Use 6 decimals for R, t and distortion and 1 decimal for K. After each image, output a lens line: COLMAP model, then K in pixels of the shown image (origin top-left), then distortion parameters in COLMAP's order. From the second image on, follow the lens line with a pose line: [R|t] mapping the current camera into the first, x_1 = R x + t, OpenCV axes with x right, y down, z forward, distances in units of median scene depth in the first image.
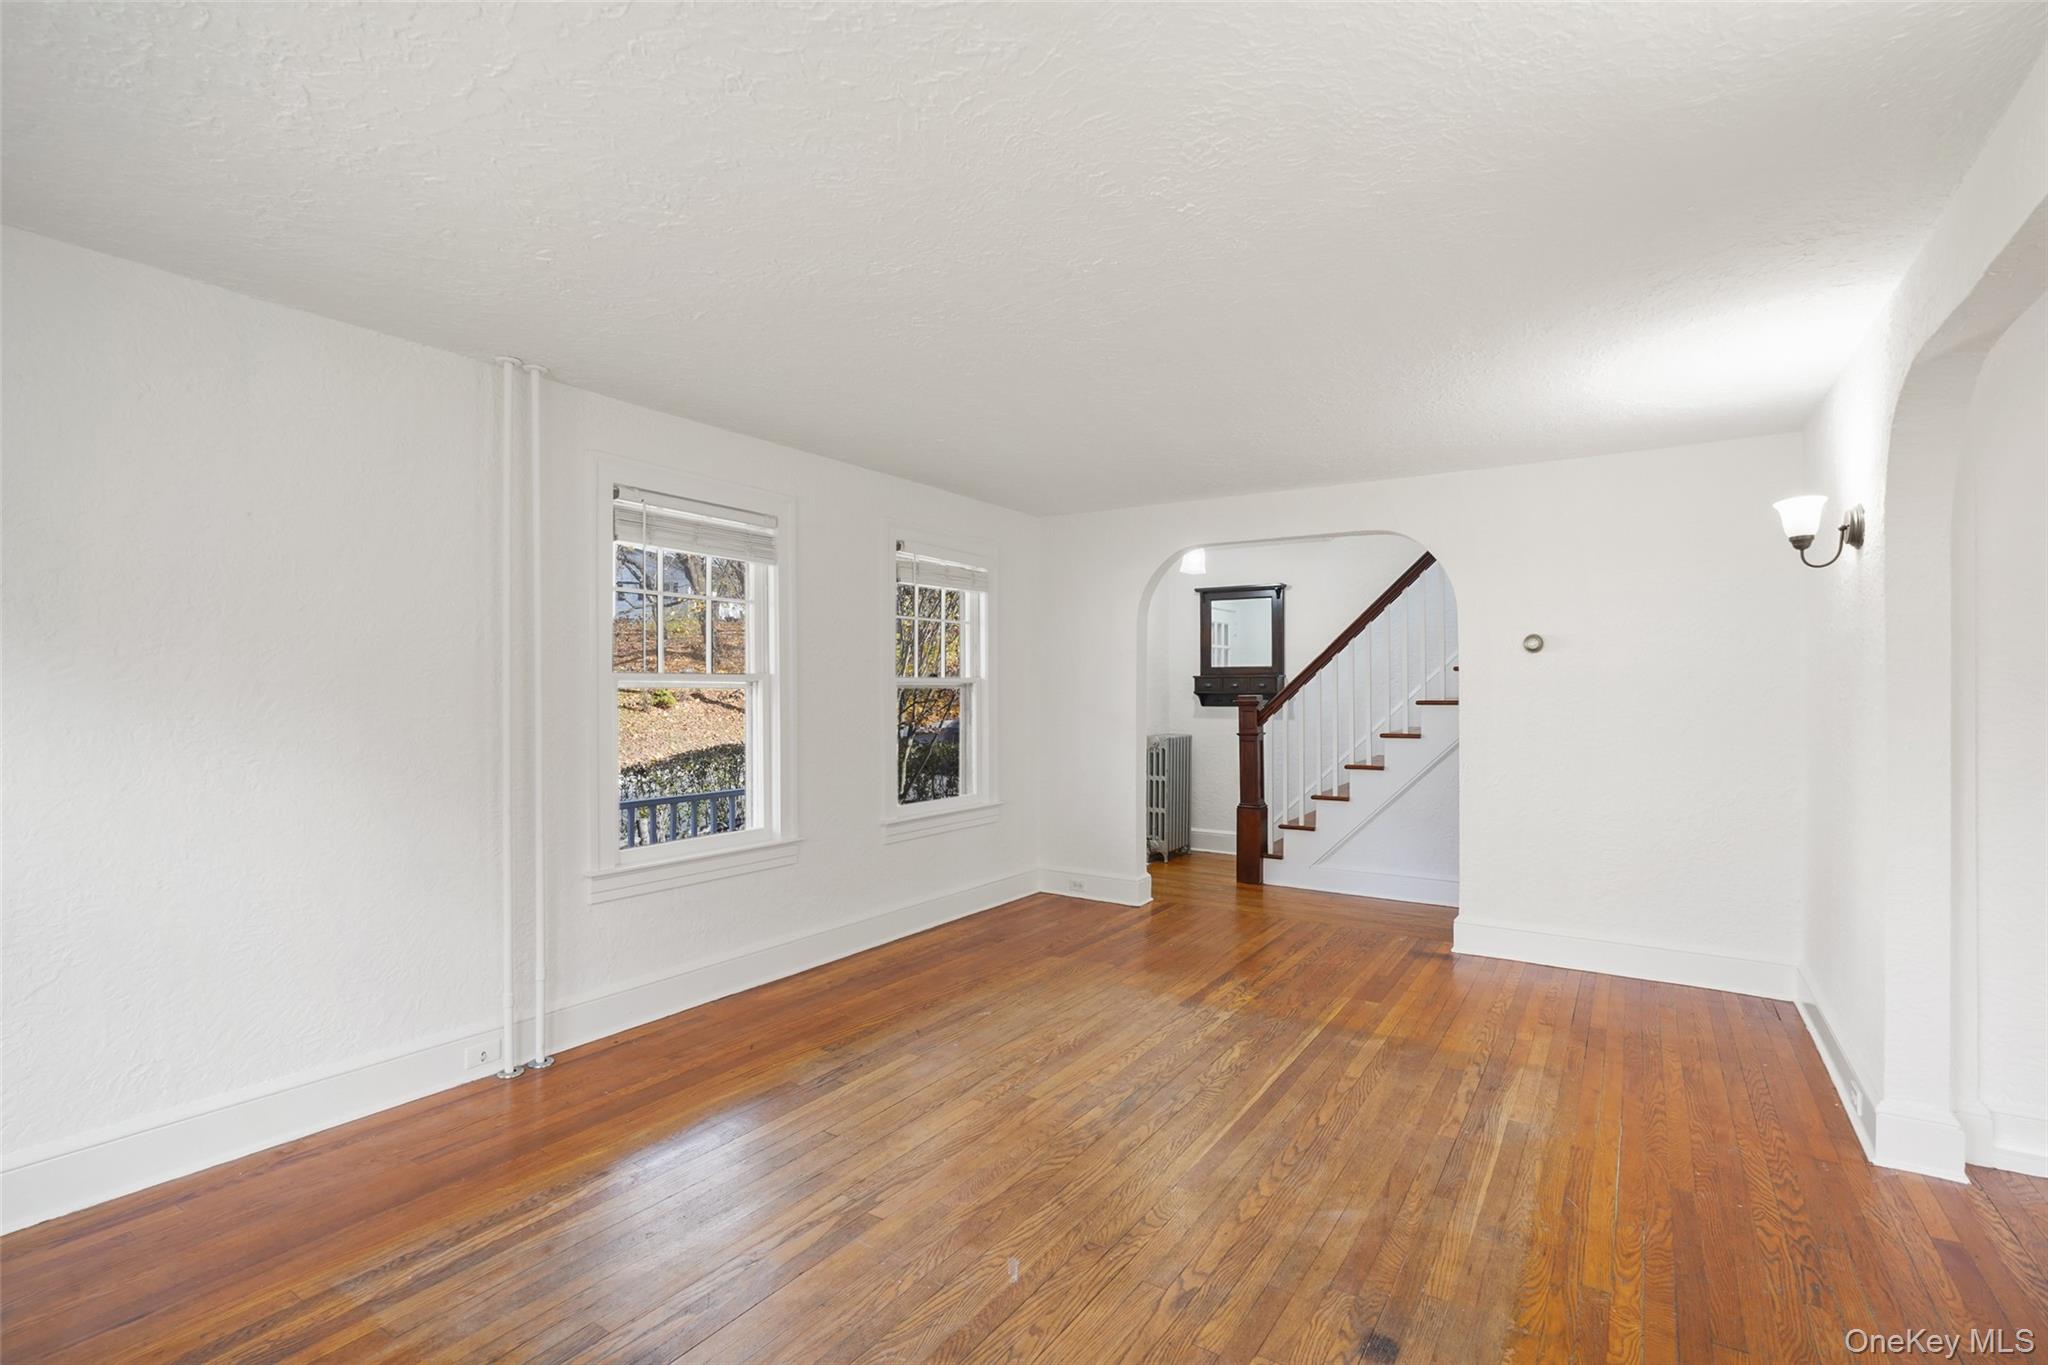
lens RADIAL K [[951.4, 0, 1024.3], [0, 951.4, 688.0], [0, 0, 1]] dist [-0.008824, 0.001563]
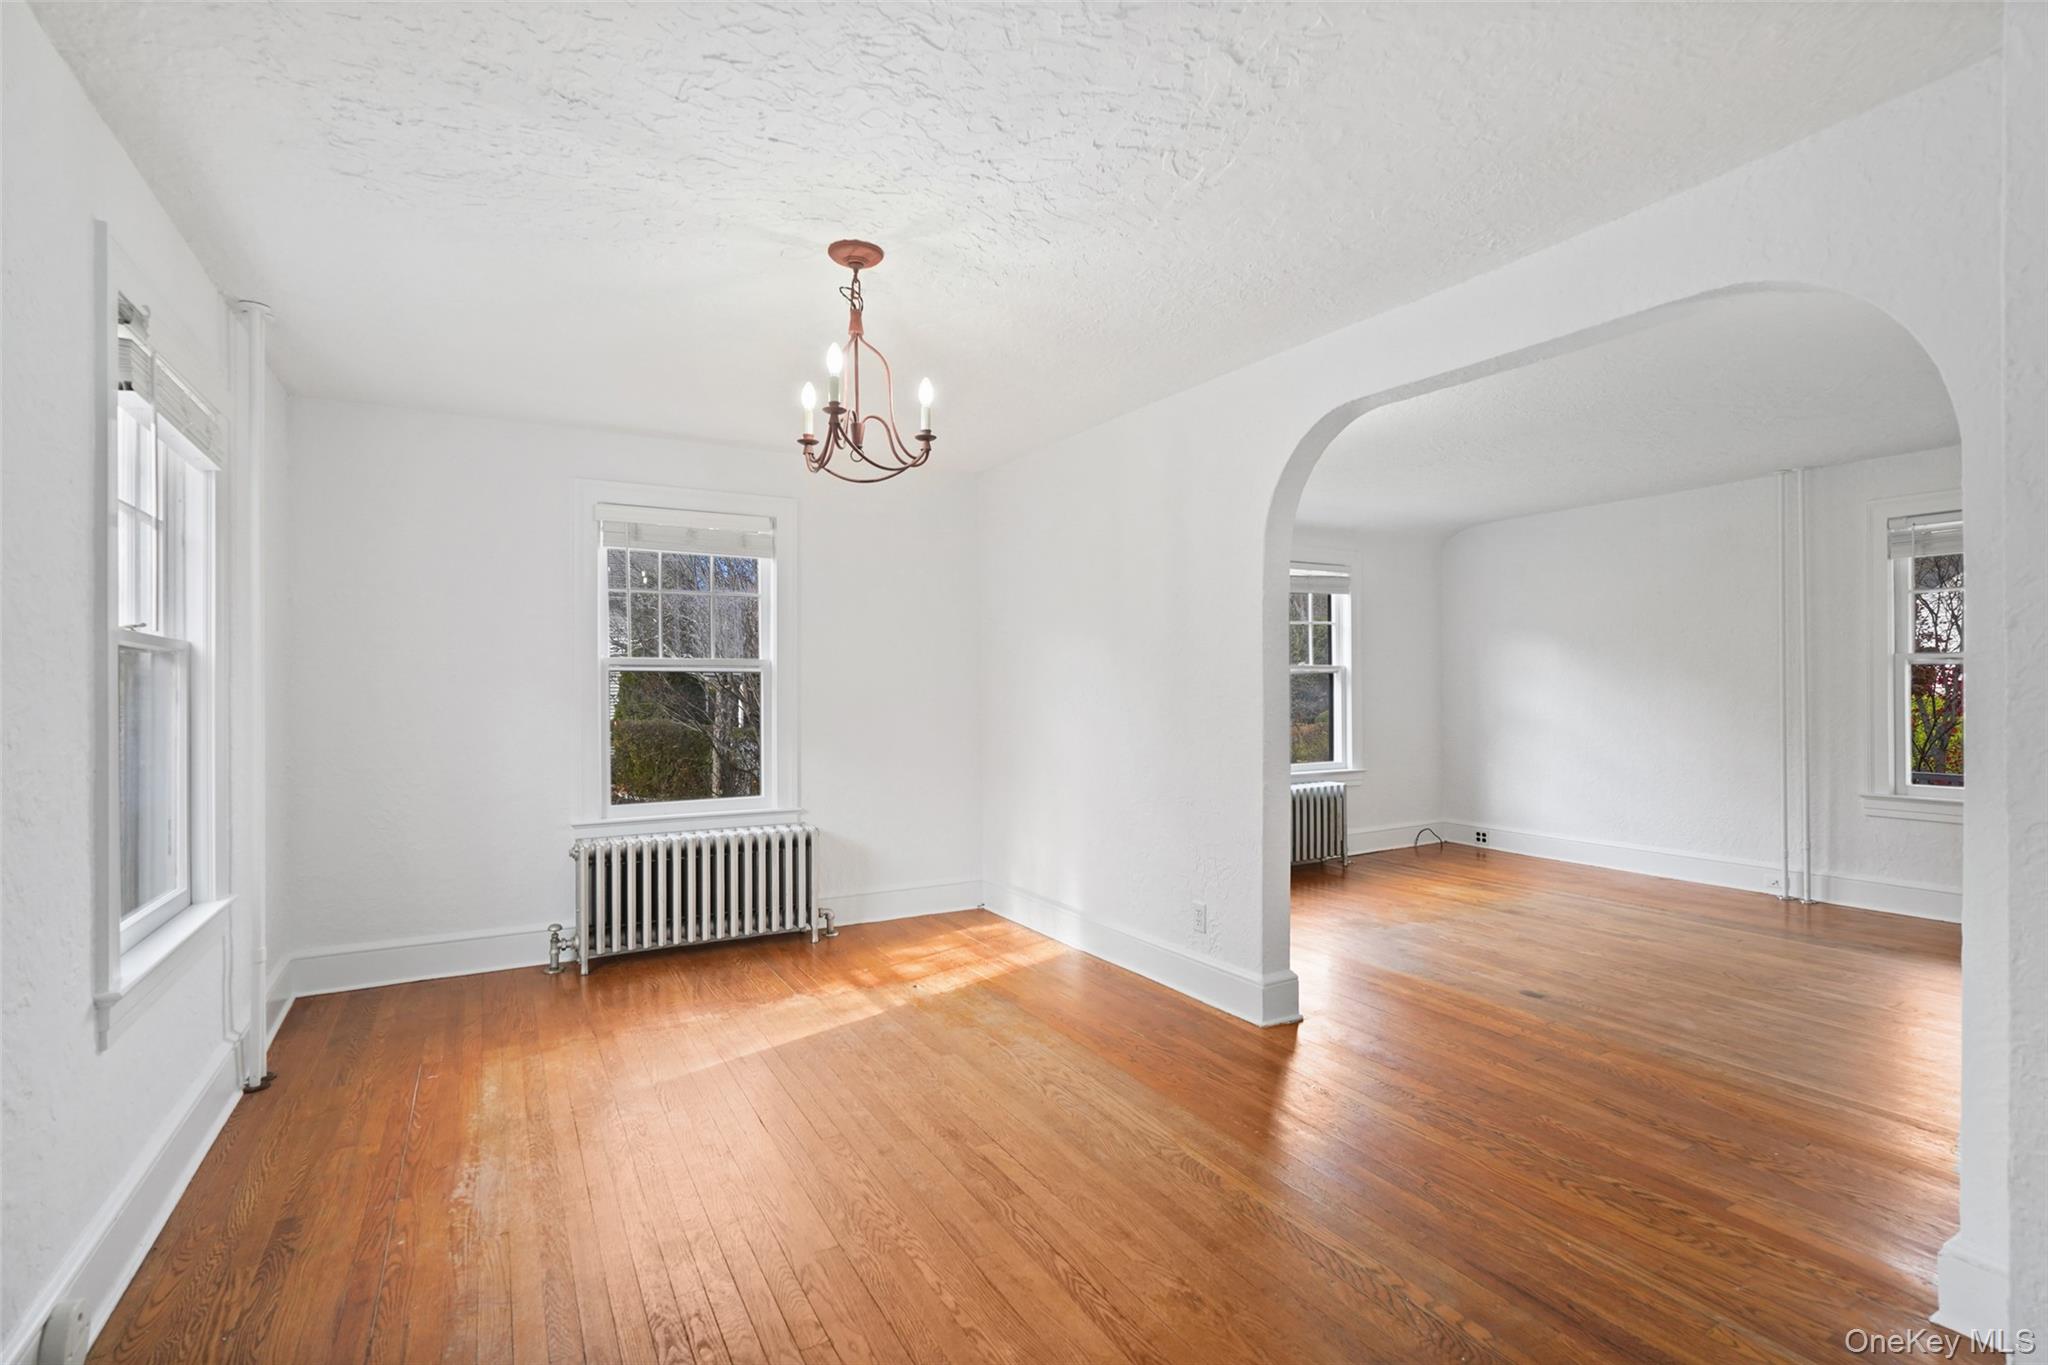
lens RADIAL K [[951.4, 0, 1024.3], [0, 951.4, 688.0], [0, 0, 1]] dist [-0.008824, 0.001563]
pose [[-0.456270, 0.001666, -0.889840, 1.351588], [0.006585, 0.999977, -0.001504, 0.025753], [0.889817, -0.006546, -0.456271, 0.494854]]
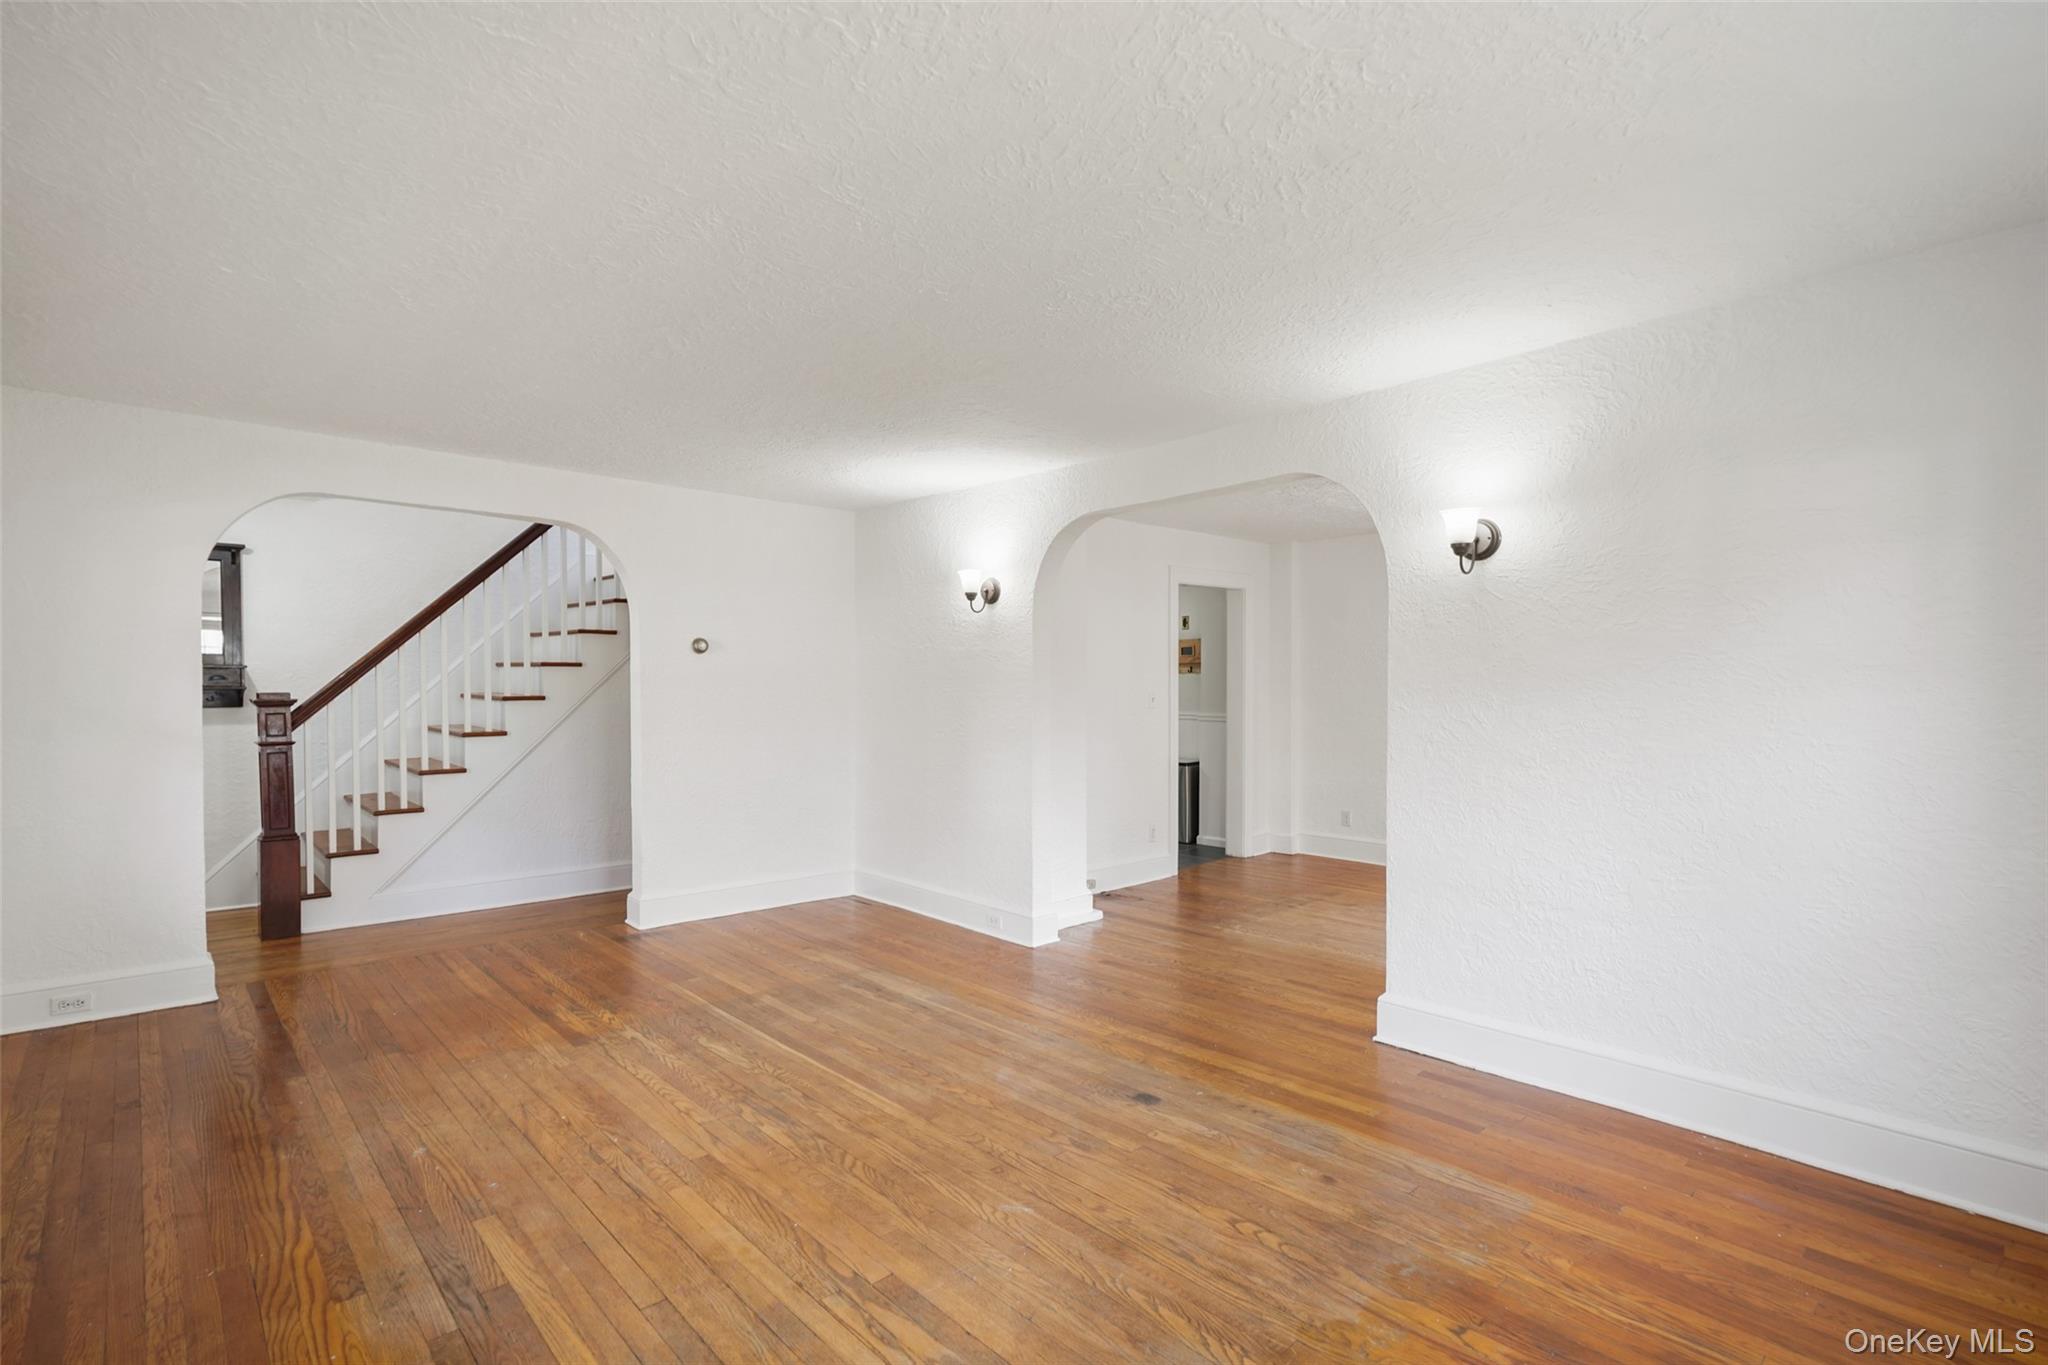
lens RADIAL K [[951.4, 0, 1024.3], [0, 951.4, 688.0], [0, 0, 1]] dist [-0.008824, 0.001563]
pose [[0.239015, -0.004515, 0.971005, -0.631017], [-0.002890, 0.999981, 0.005361, -0.002451], [-0.971012, -0.004088, 0.238997, 0.421152]]
